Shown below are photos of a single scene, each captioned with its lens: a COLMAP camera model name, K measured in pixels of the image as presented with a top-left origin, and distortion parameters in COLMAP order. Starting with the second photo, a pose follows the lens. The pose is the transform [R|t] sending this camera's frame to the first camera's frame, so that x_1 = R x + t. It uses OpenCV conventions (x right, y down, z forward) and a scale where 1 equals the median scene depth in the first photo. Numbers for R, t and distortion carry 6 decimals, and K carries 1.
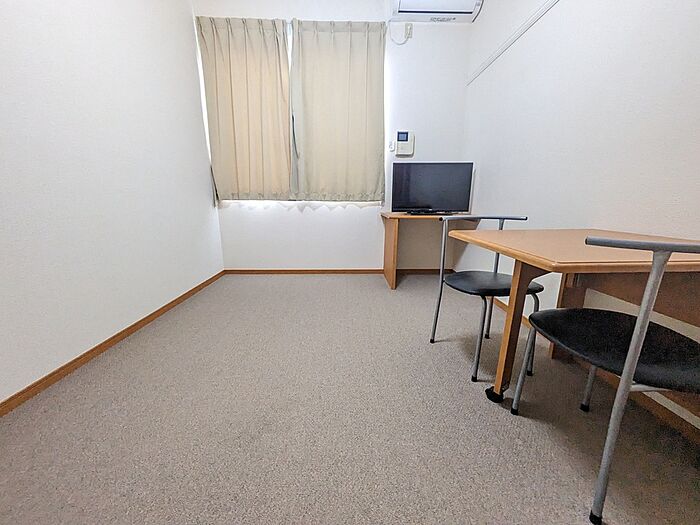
lens RADIAL K [[280.5, 0, 351.7], [0, 280.5, 262.8], [0, 0, 1]] dist [0.003295, 0.000128]
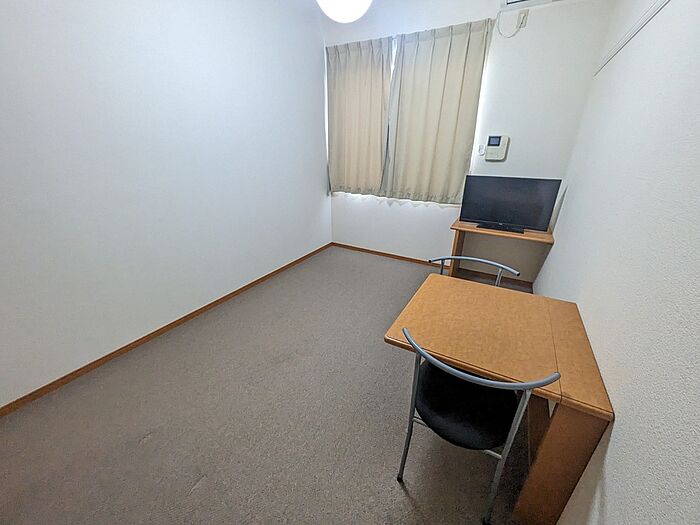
lens RADIAL K [[280.5, 0, 351.9], [0, 280.5, 264.0], [0, 0, 1]] dist [0.003295, 0.000128]
pose [[0.854845, 0.210691, -0.474183, 0.313067], [-0.125343, 0.970637, 0.205312, -0.179208], [0.503517, -0.116075, 0.856153, -0.119544]]
